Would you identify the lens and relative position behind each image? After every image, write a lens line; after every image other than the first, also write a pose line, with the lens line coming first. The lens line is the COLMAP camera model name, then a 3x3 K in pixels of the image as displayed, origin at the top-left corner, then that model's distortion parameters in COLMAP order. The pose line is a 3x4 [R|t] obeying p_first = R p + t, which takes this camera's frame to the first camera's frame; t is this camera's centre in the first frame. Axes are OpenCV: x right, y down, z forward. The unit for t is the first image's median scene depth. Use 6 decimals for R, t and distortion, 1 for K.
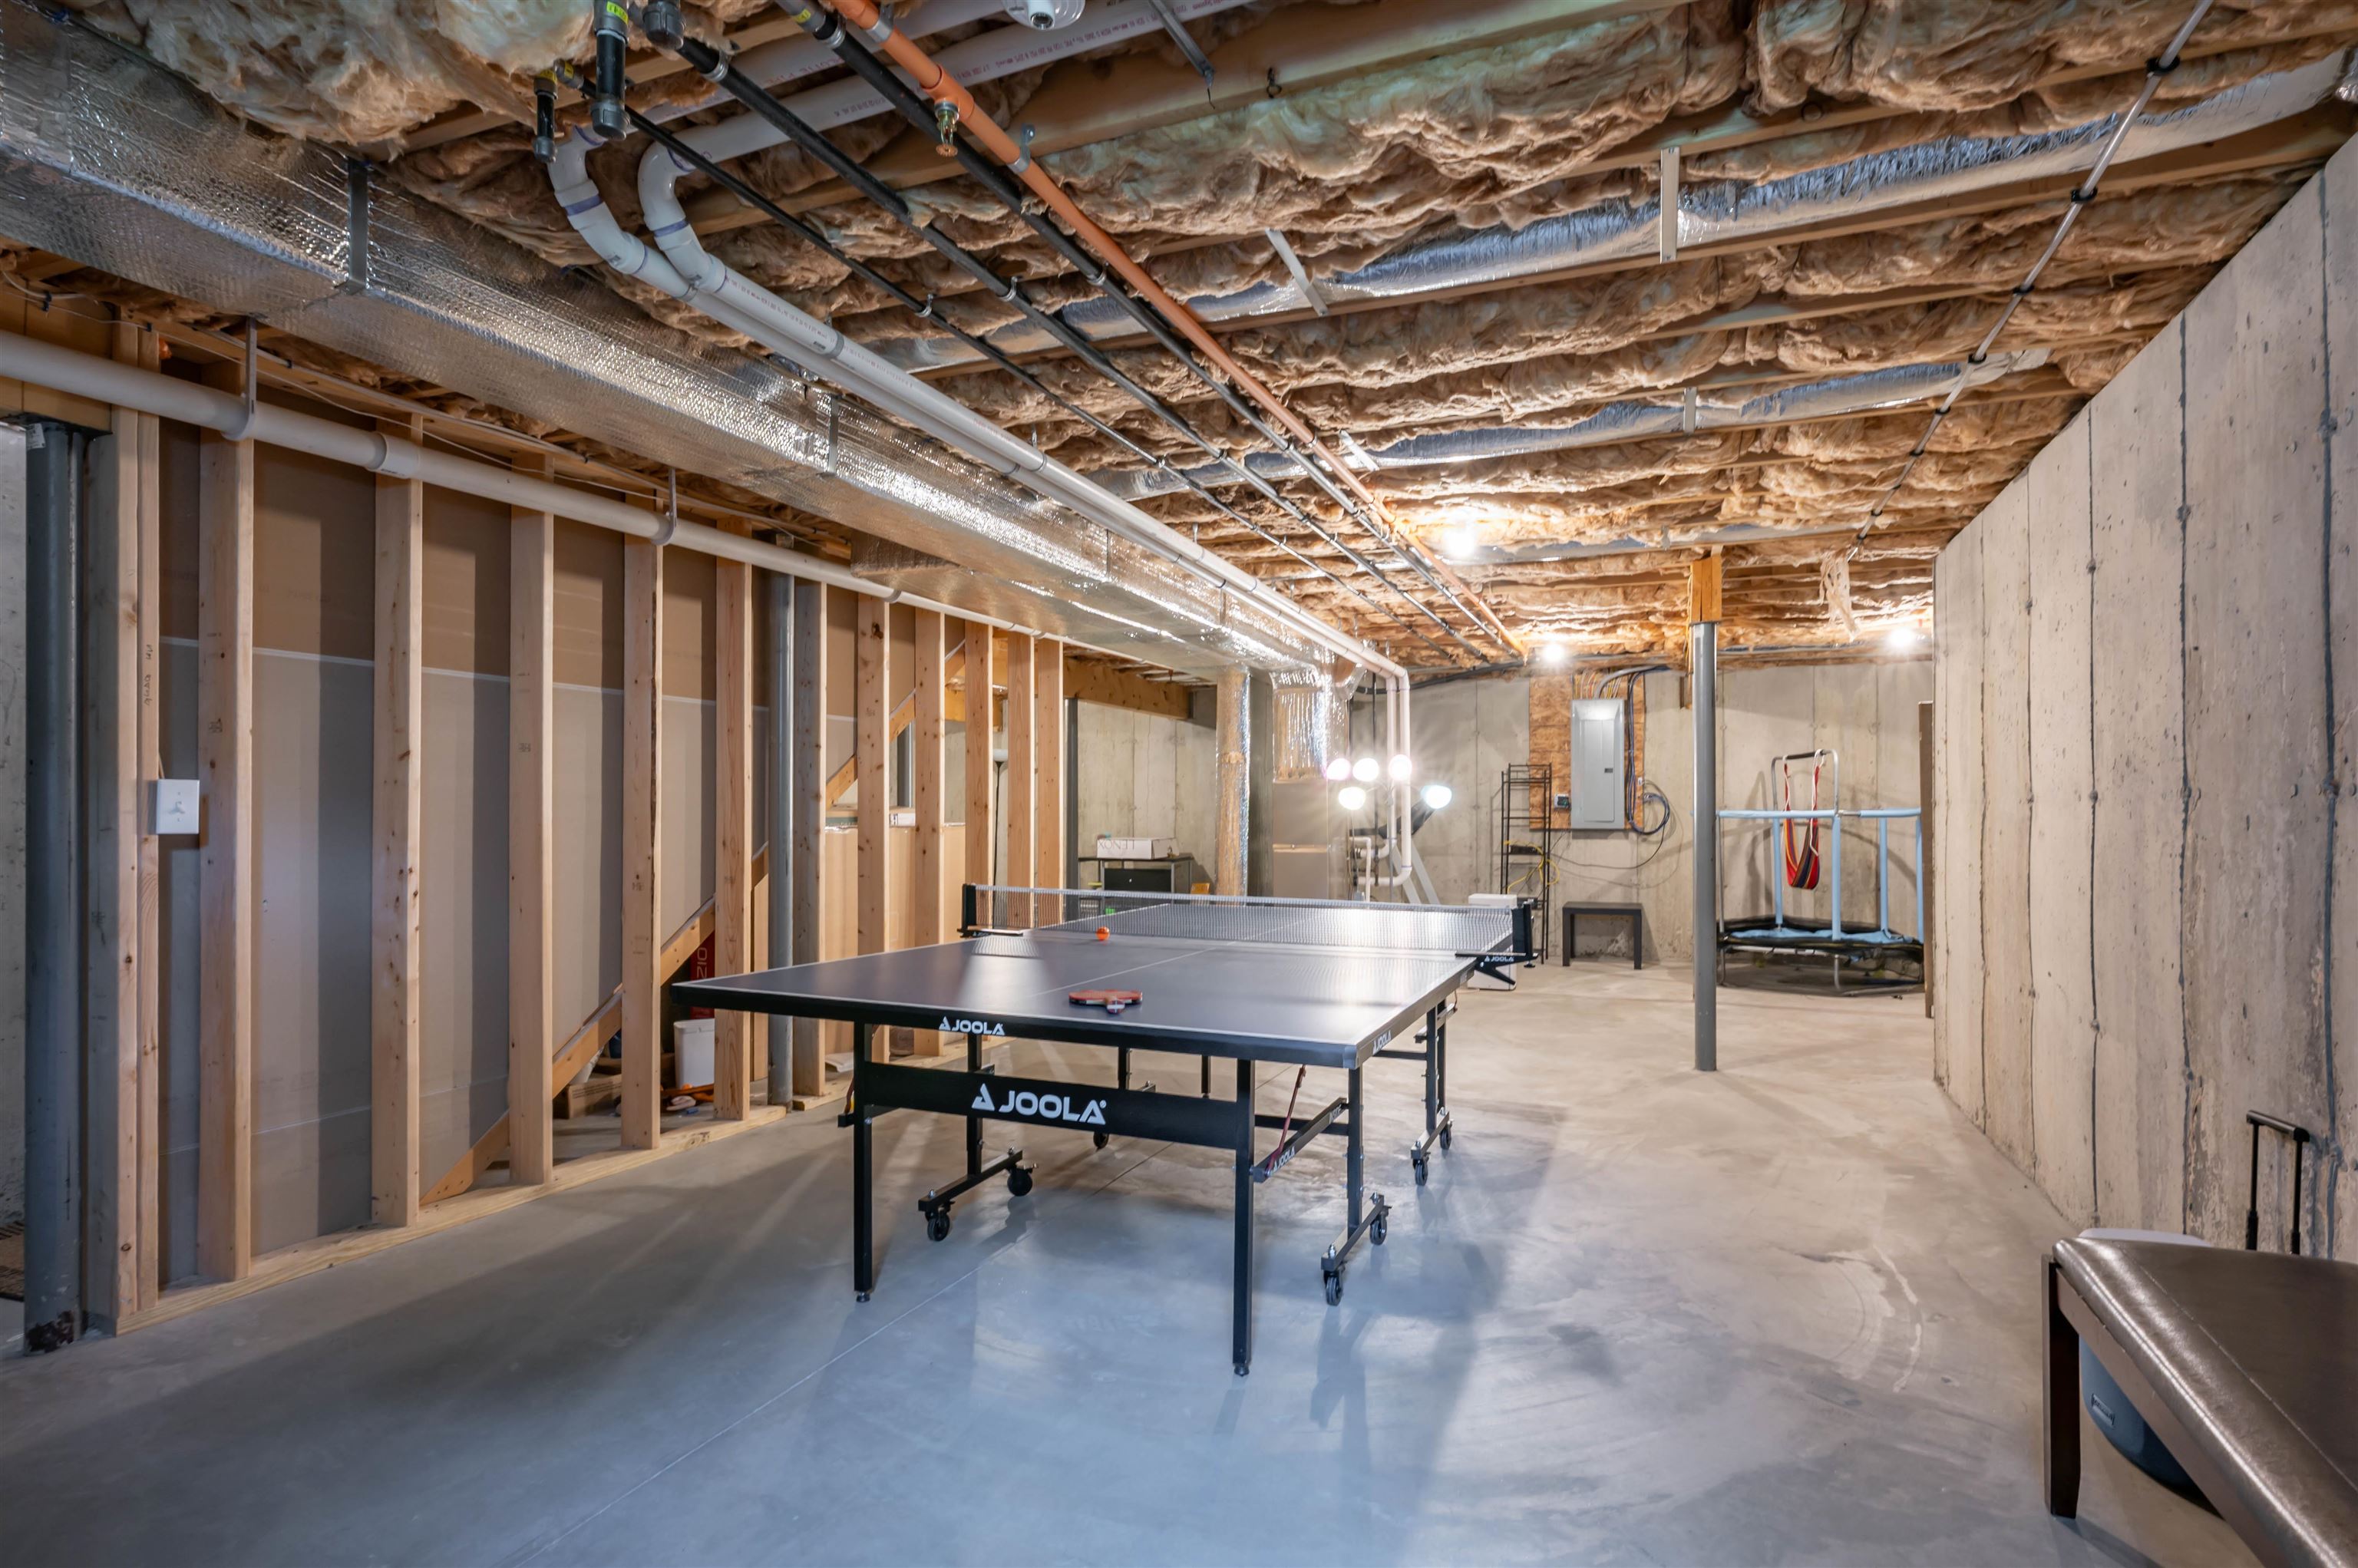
lens RADIAL K [[1161.5, 0, 1190.7], [0, 1161.5, 815.5], [0, 0, 1]] dist [-0.004503, 0.002783]
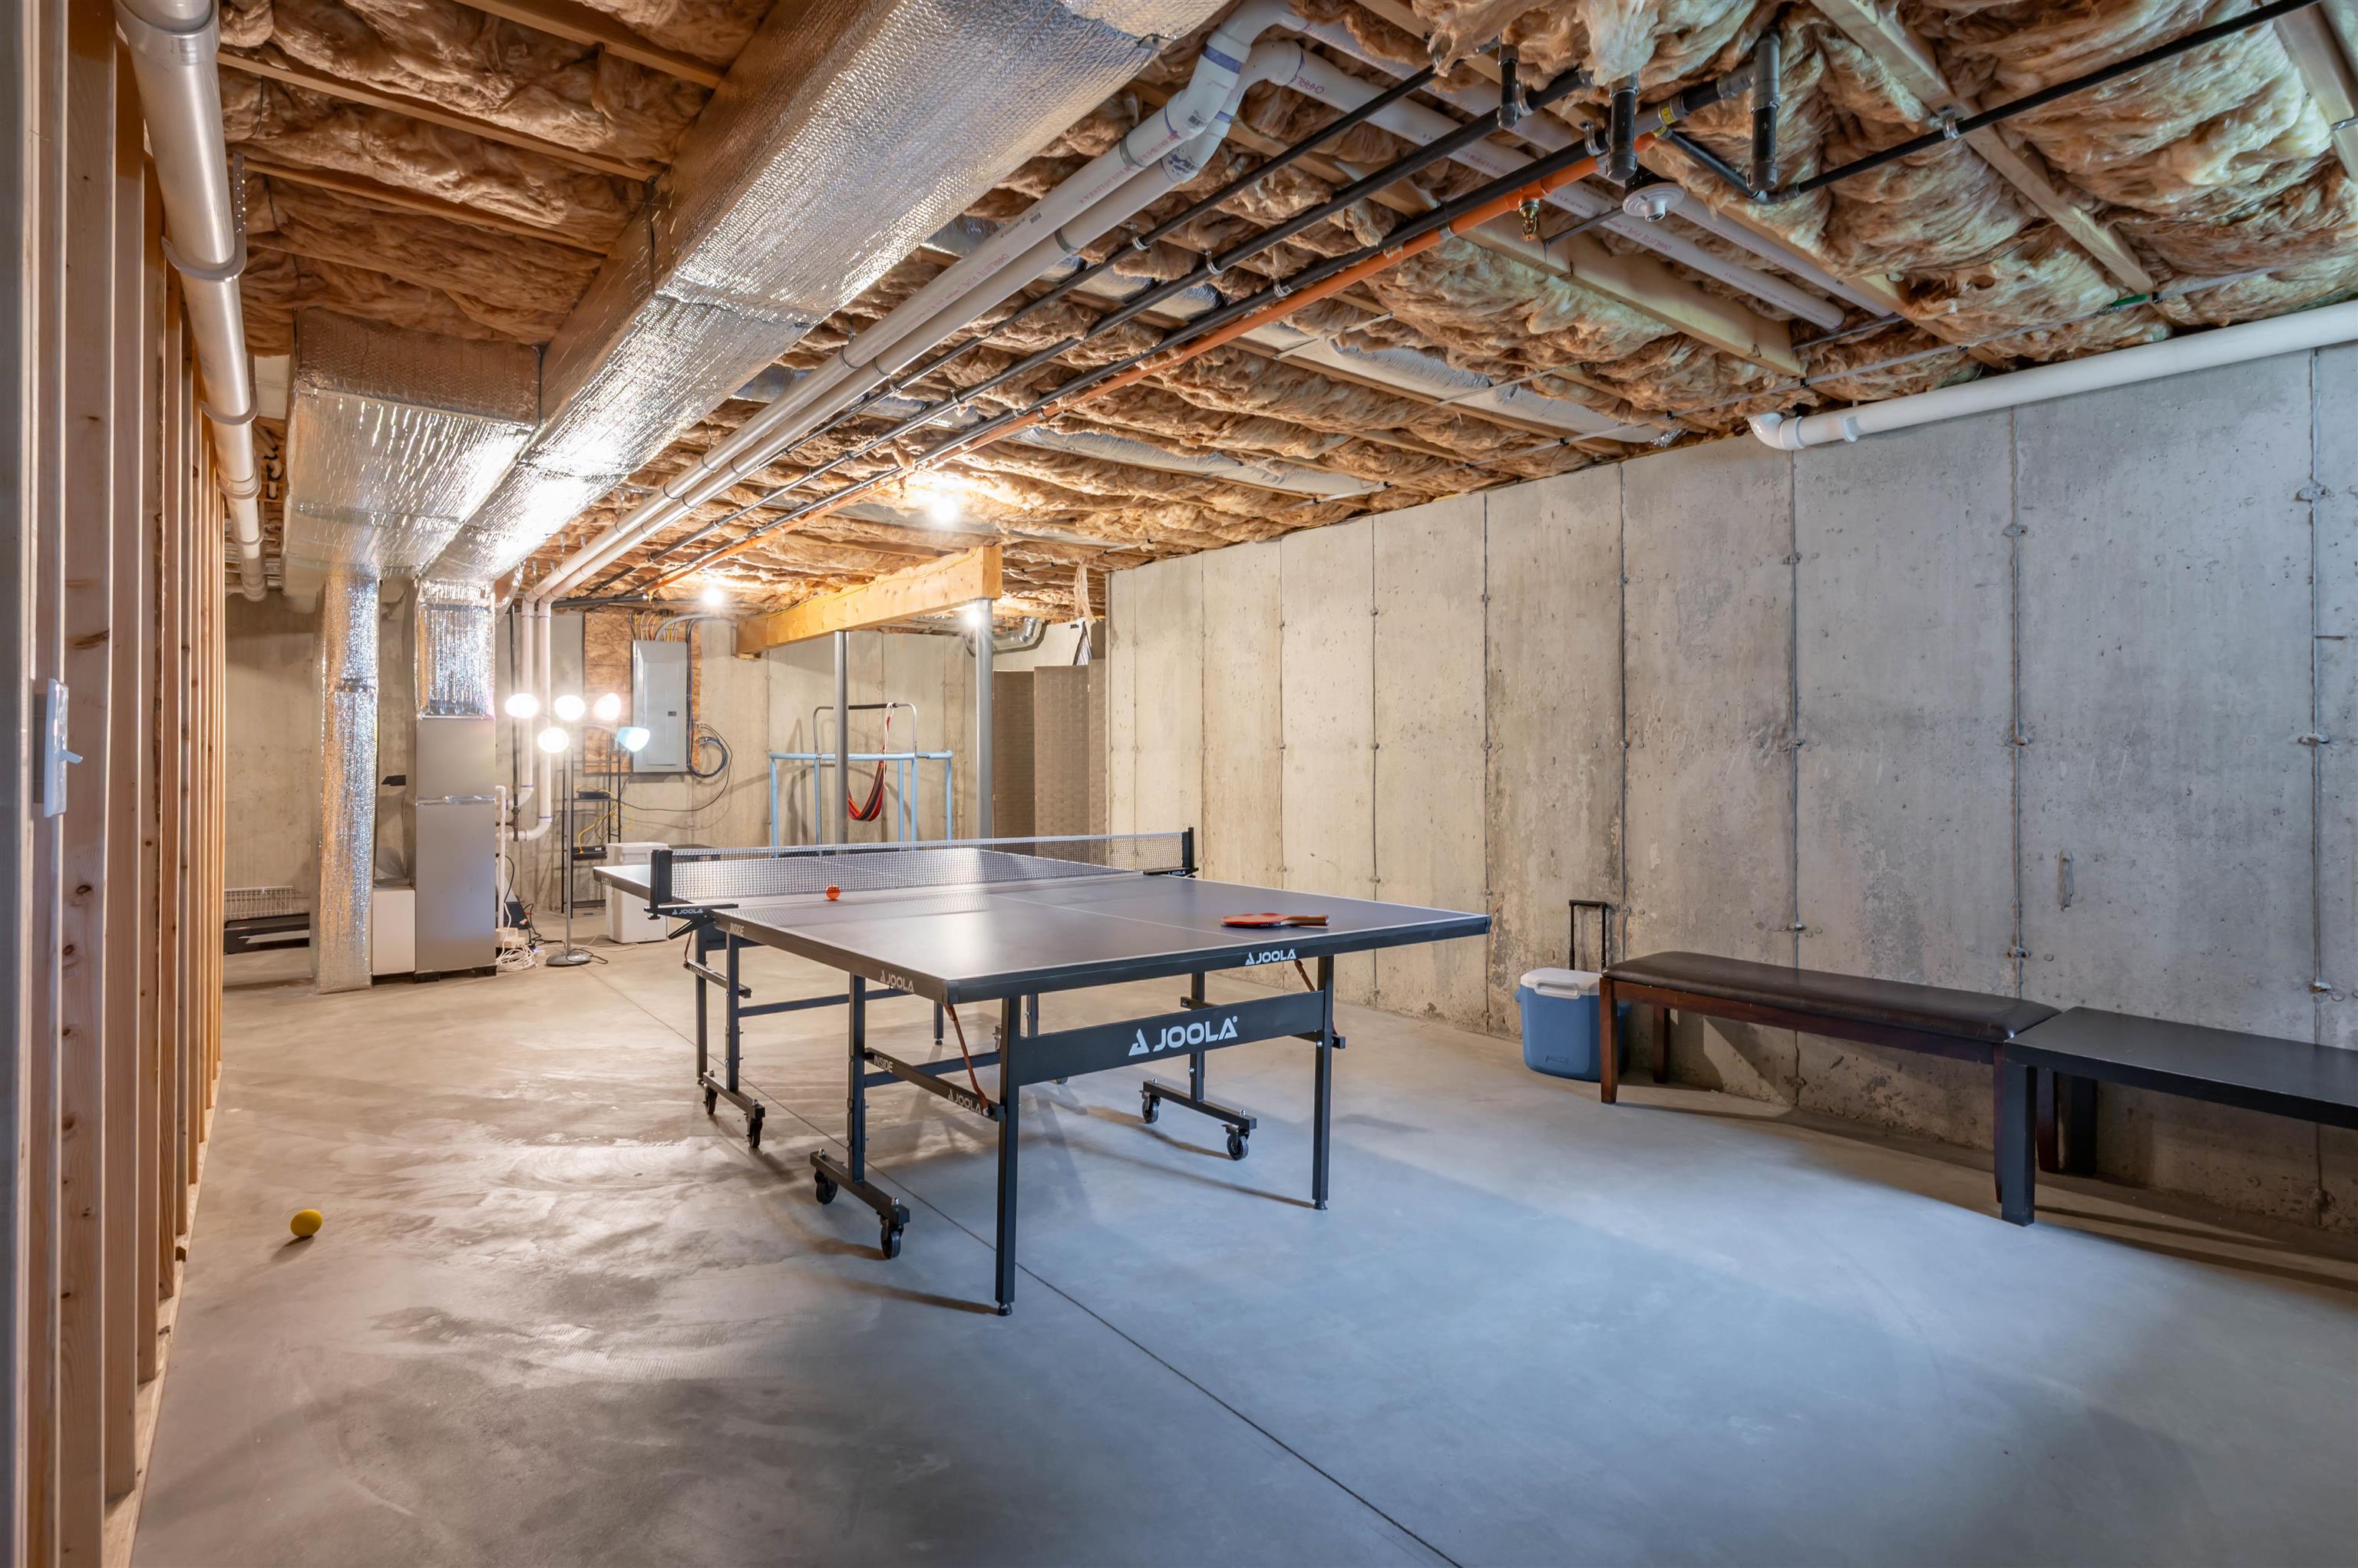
lens RADIAL K [[1179.7, 0, 1130.8], [0, 1179.7, 760.5], [0, 0, 1]] dist [-0.000527, 0.000472]
pose [[0.512580, -0.005434, 0.858623, -1.068597], [0.003299, 0.999985, 0.004359, -0.005016], [-0.858633, 0.000598, 0.512590, 0.491413]]
